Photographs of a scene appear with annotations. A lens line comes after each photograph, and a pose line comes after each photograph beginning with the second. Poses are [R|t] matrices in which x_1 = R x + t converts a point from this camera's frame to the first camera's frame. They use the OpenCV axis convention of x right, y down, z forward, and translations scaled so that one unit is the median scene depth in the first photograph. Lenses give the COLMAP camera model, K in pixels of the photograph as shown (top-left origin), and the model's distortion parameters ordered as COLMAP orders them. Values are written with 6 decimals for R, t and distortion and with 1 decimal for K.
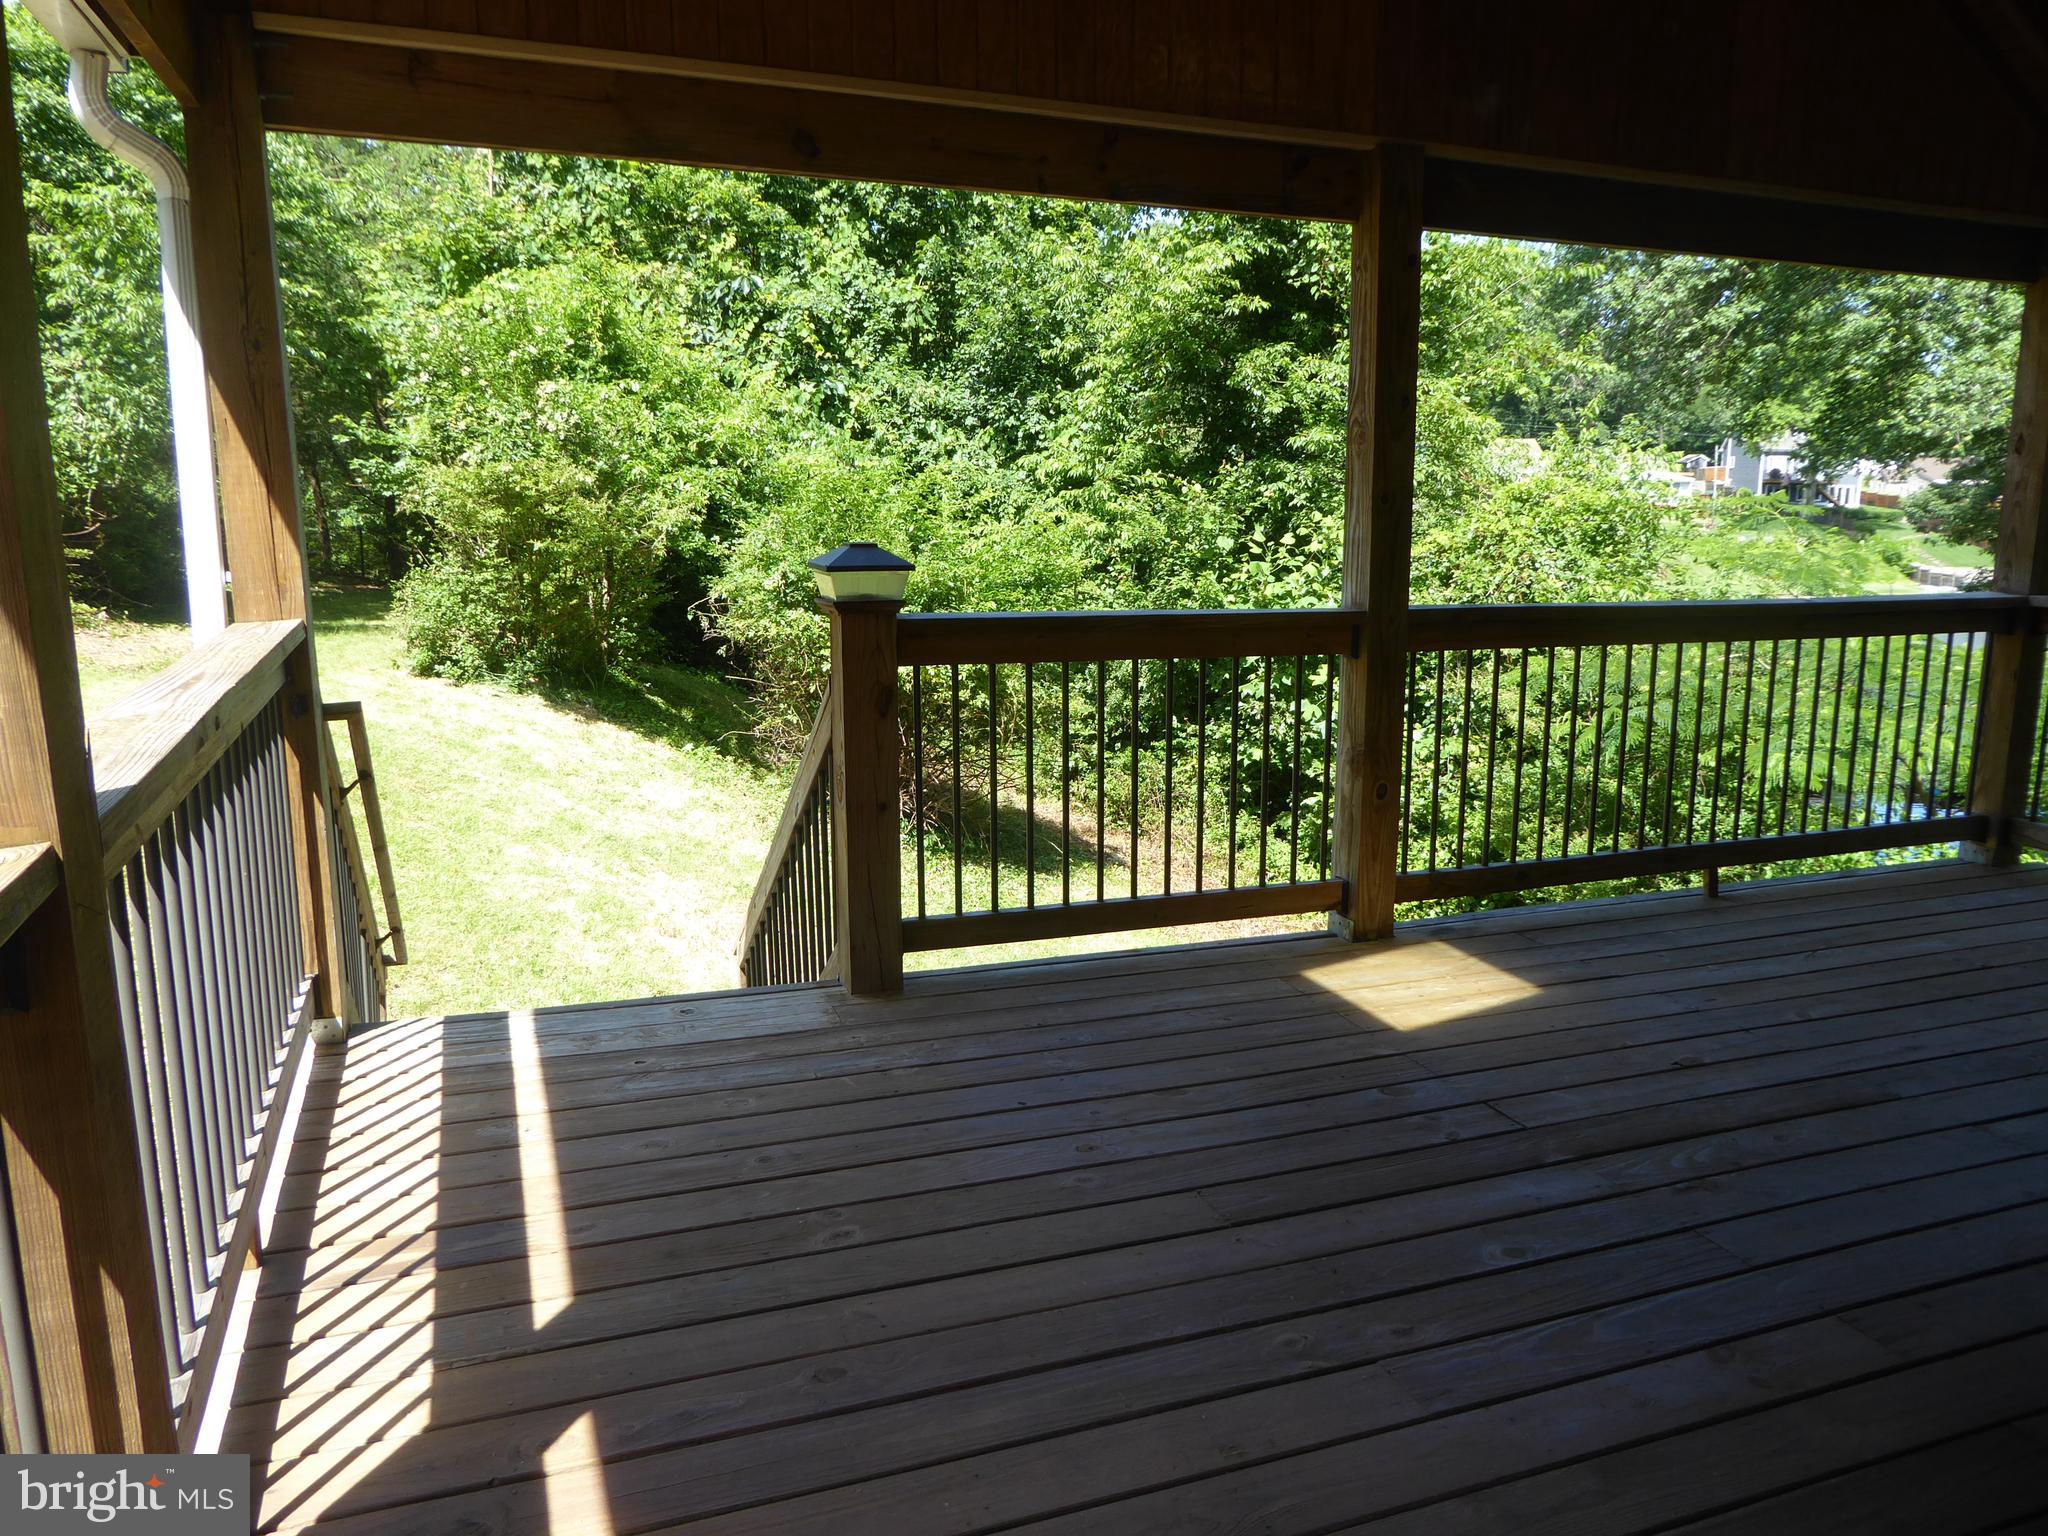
lens RADIAL K [[1446.0, 0, 1024.0], [0, 1446.0, 768.0], [0, 0, 1]] dist [-0.028903, -0.003629]
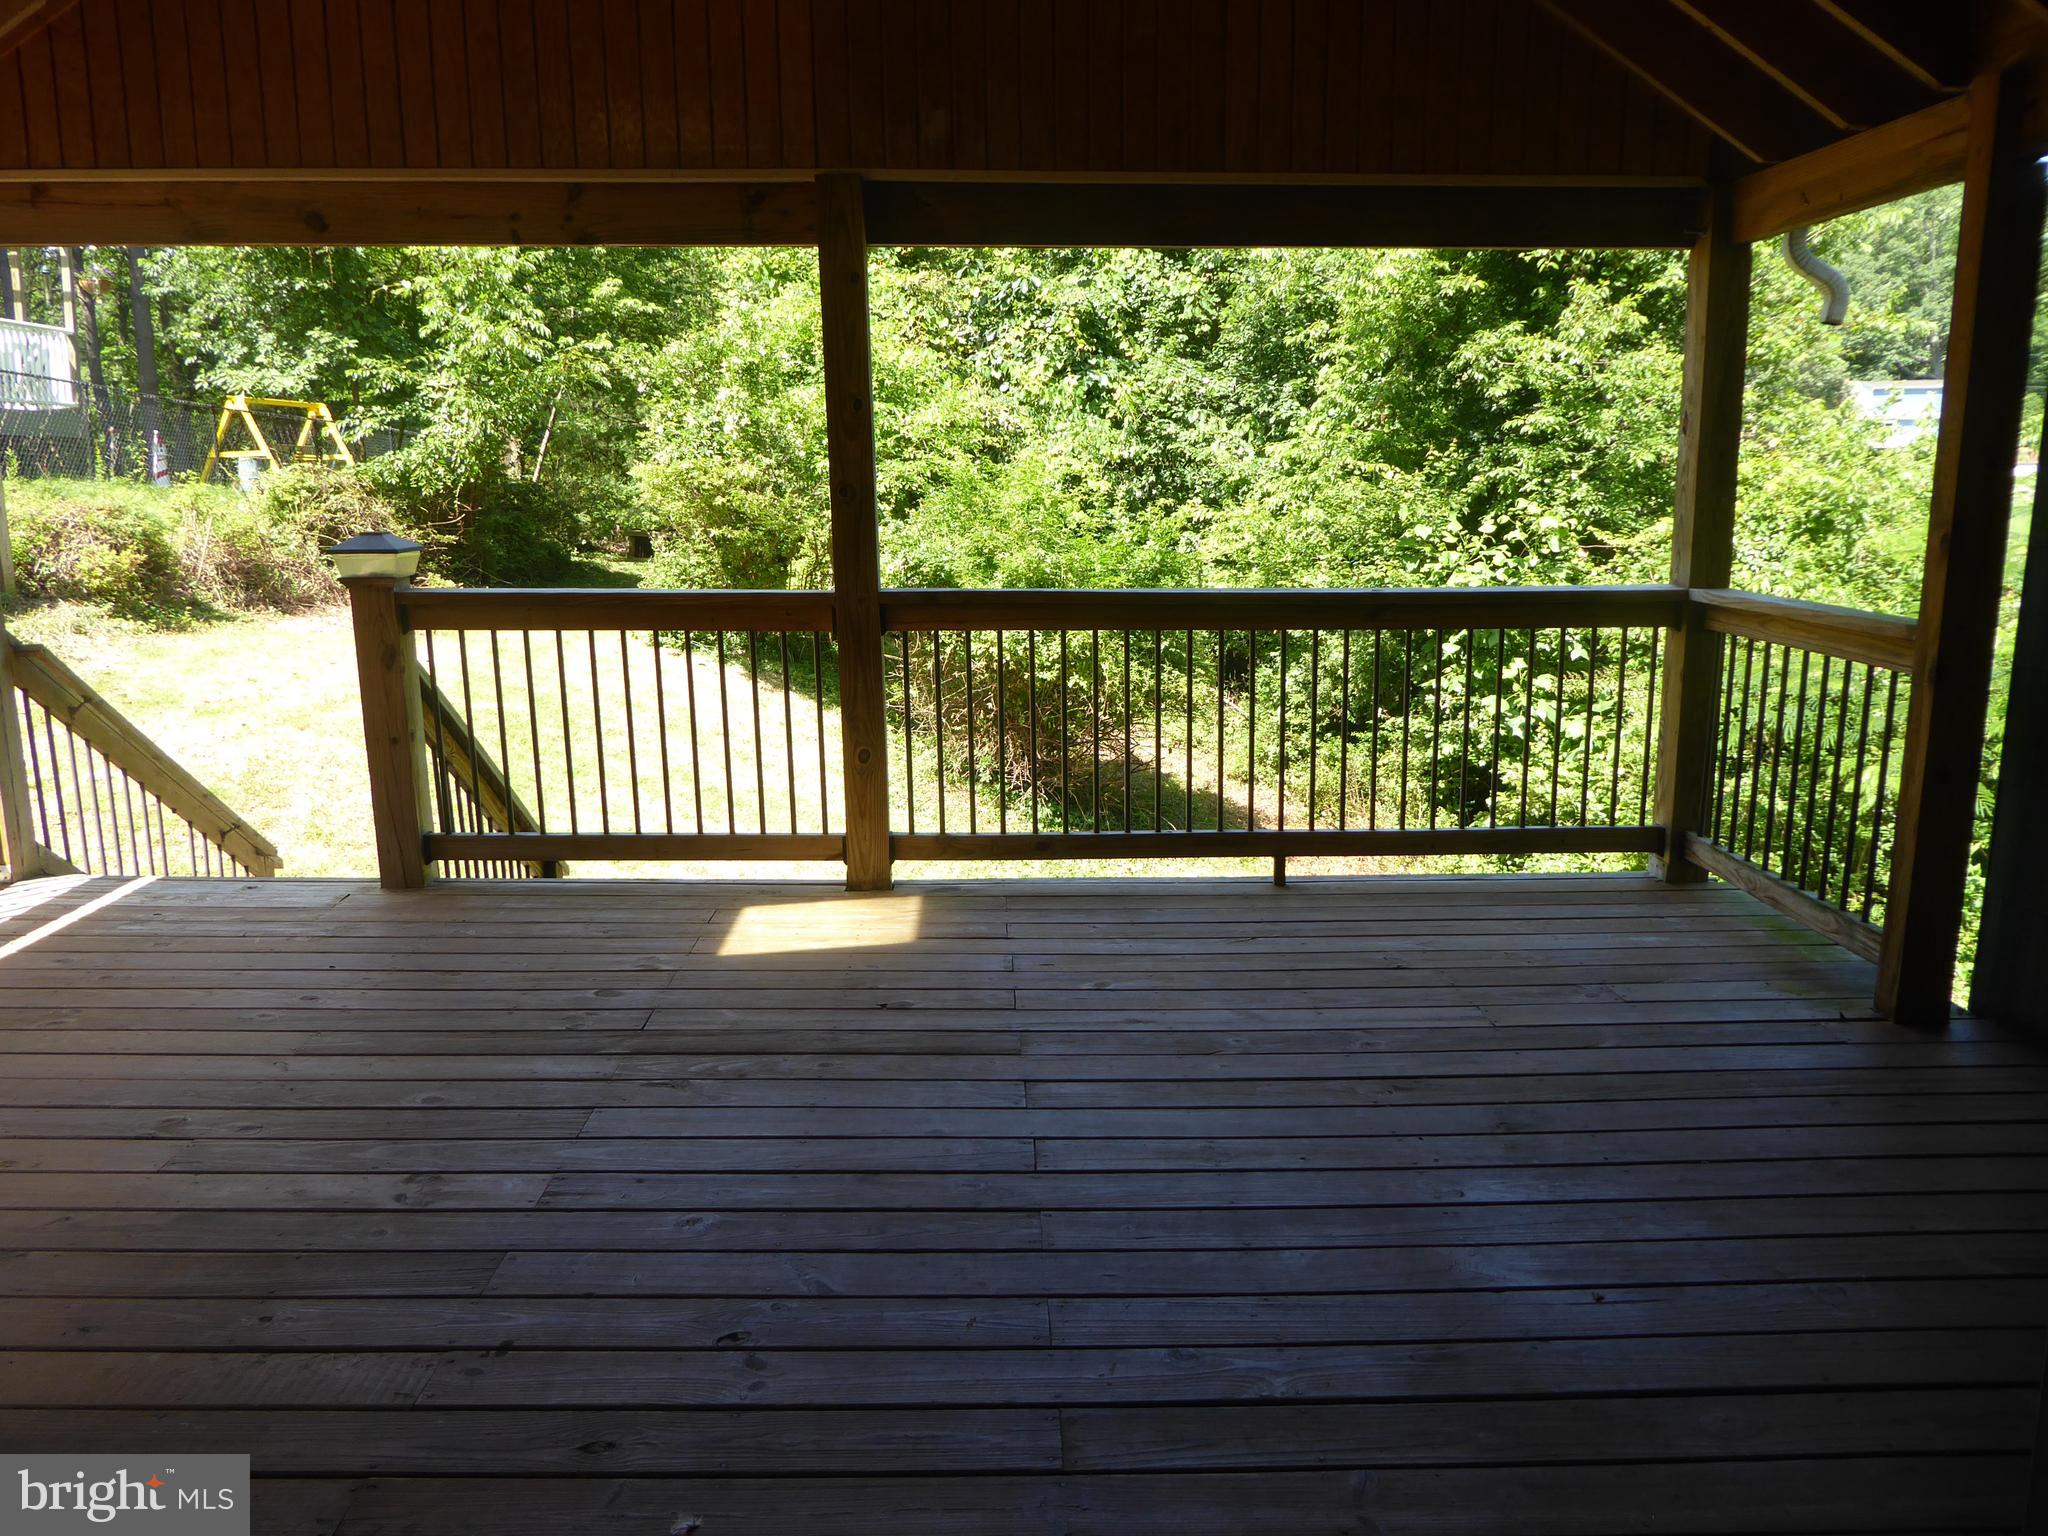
lens RADIAL K [[1452.9, 0, 1033.9], [0, 1452.9, 766.4], [0, 0, 1]] dist [-0.030837, -0.001975]
pose [[0.942624, 0.052890, -0.329640, 0.205510], [-0.050456, 0.998599, 0.015941, 0.000047], [0.330022, 0.001606, 0.943972, -0.002663]]
